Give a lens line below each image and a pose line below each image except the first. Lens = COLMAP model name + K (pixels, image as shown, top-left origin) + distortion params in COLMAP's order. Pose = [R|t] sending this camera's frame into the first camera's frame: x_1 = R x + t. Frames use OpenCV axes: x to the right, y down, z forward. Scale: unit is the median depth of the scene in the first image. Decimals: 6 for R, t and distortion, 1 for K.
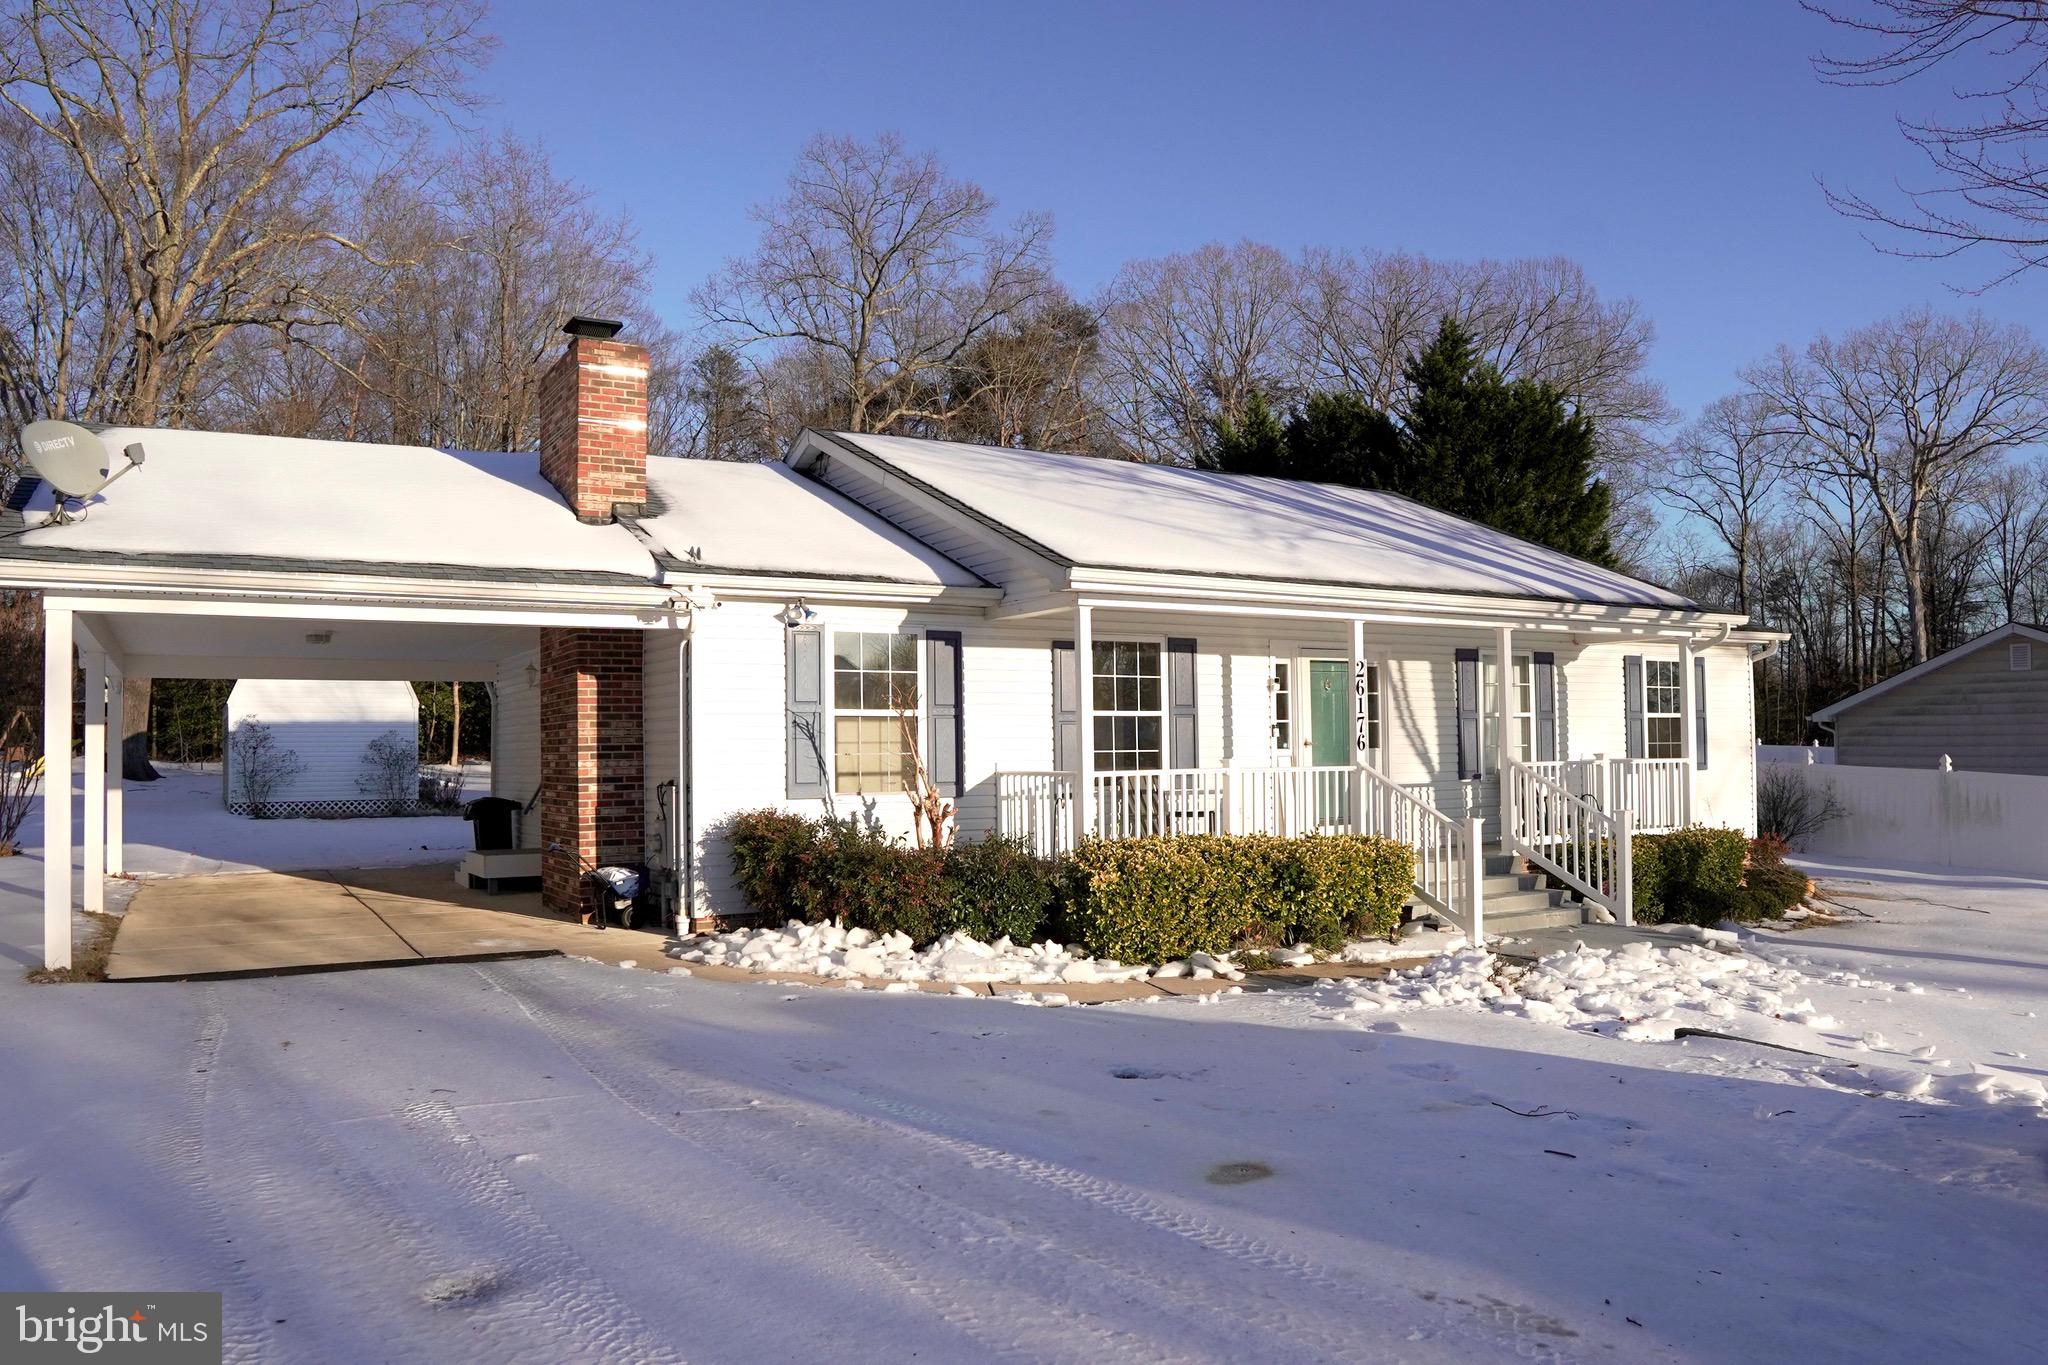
lens RADIAL K [[1446.6, 0, 1009.8], [0, 1446.6, 704.7], [0, 0, 1]] dist [-0.112893, 0.076851]
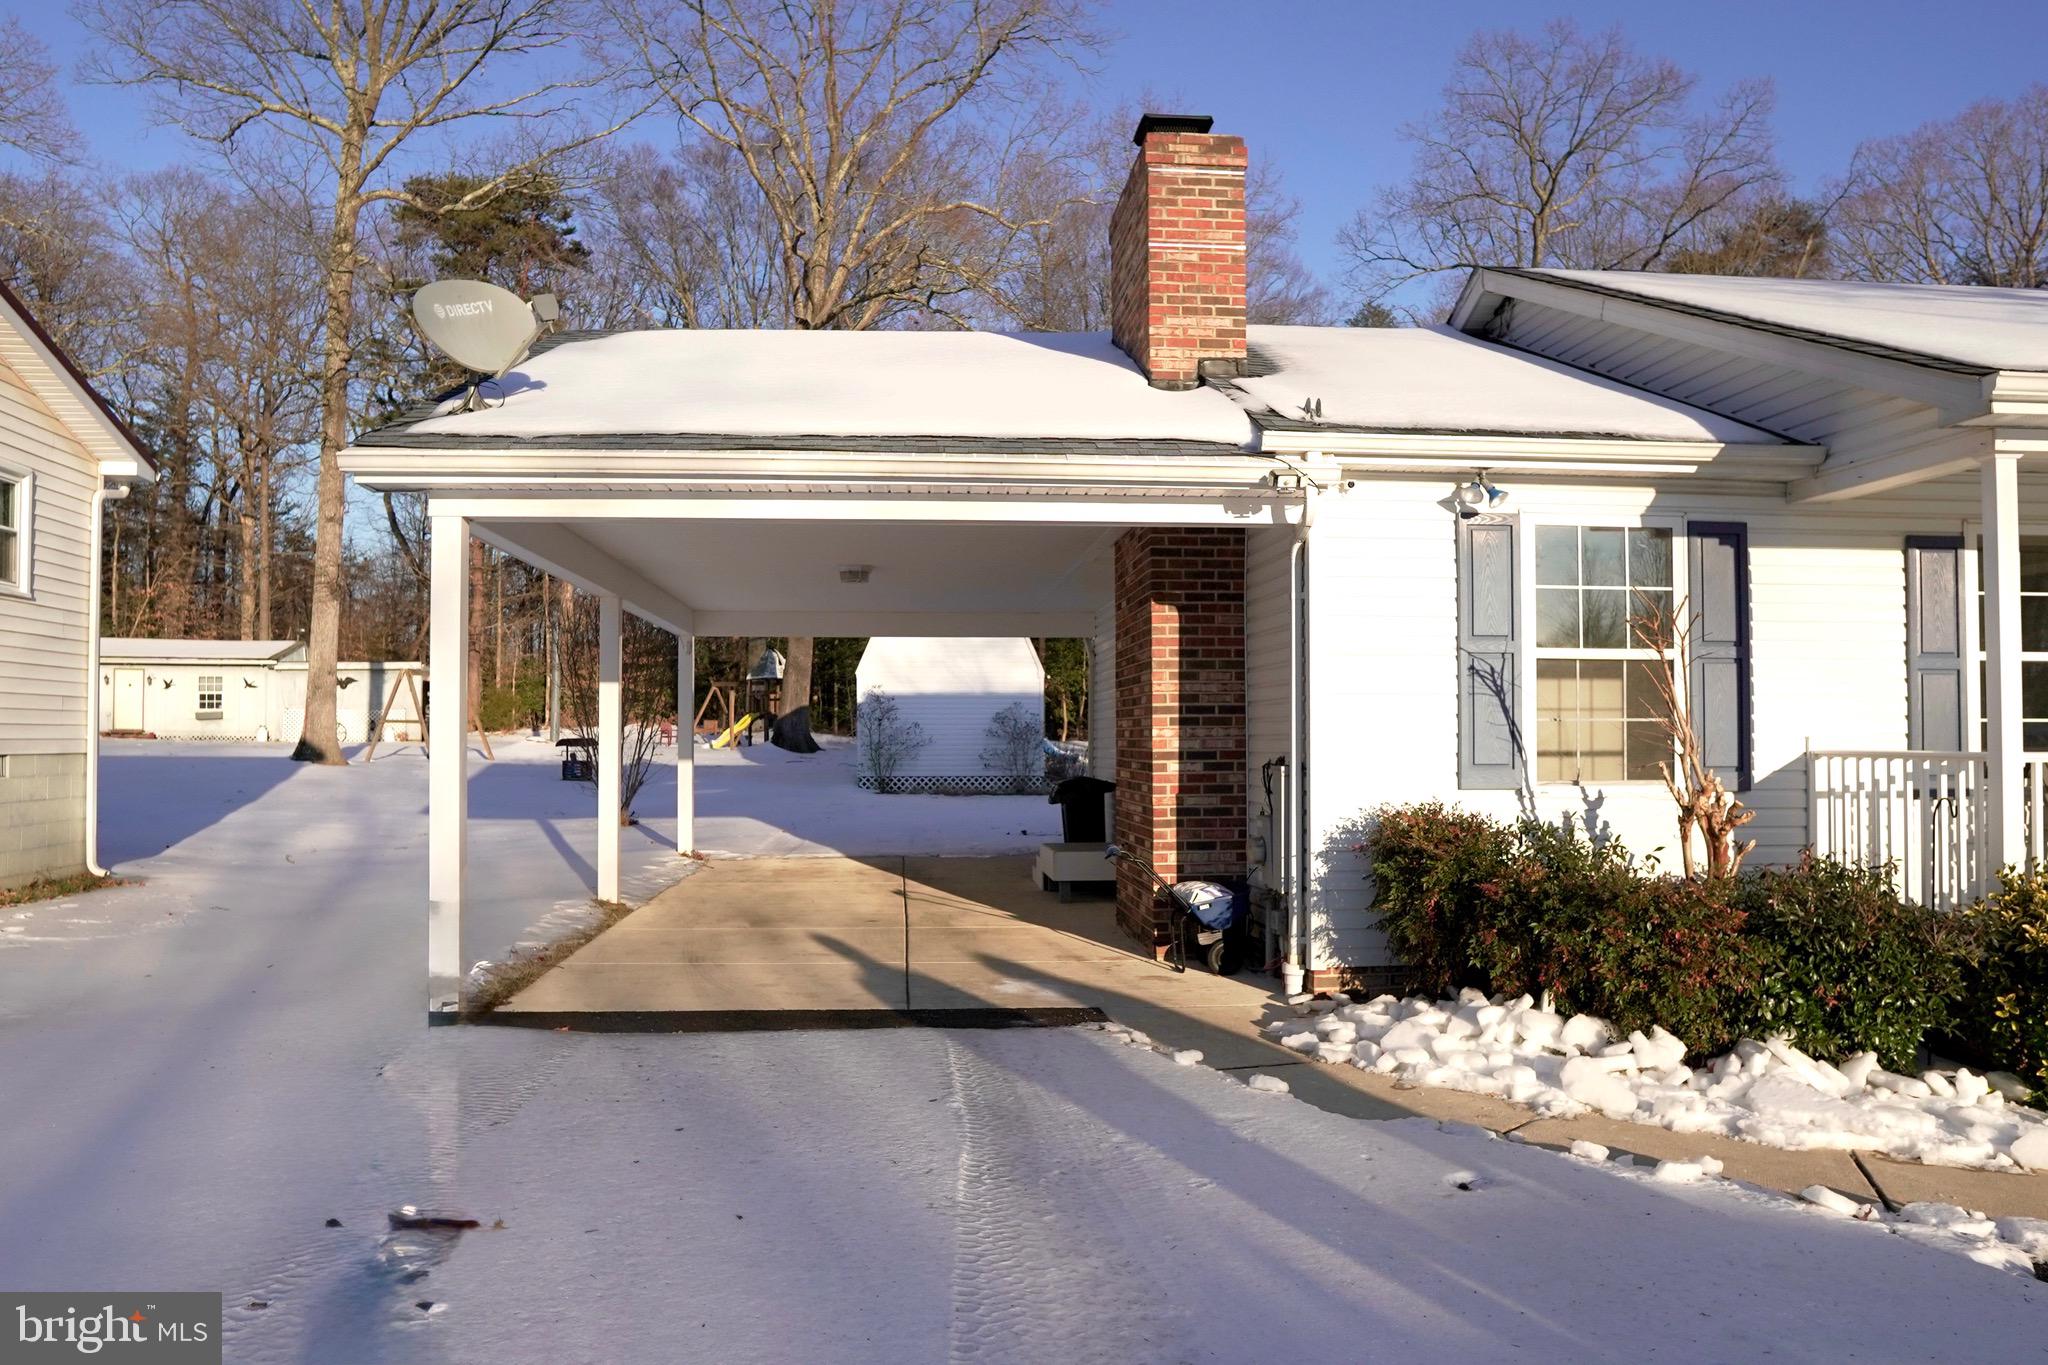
lens RADIAL K [[1446.6, 0, 1009.8], [0, 1446.6, 704.7], [0, 0, 1]] dist [-0.112893, 0.076851]
pose [[0.899671, 0.002468, -0.436562, -0.054784], [0.003158, 0.999921, 0.012162, 0.018997], [0.436558, -0.012320, 0.899592, 0.330568]]
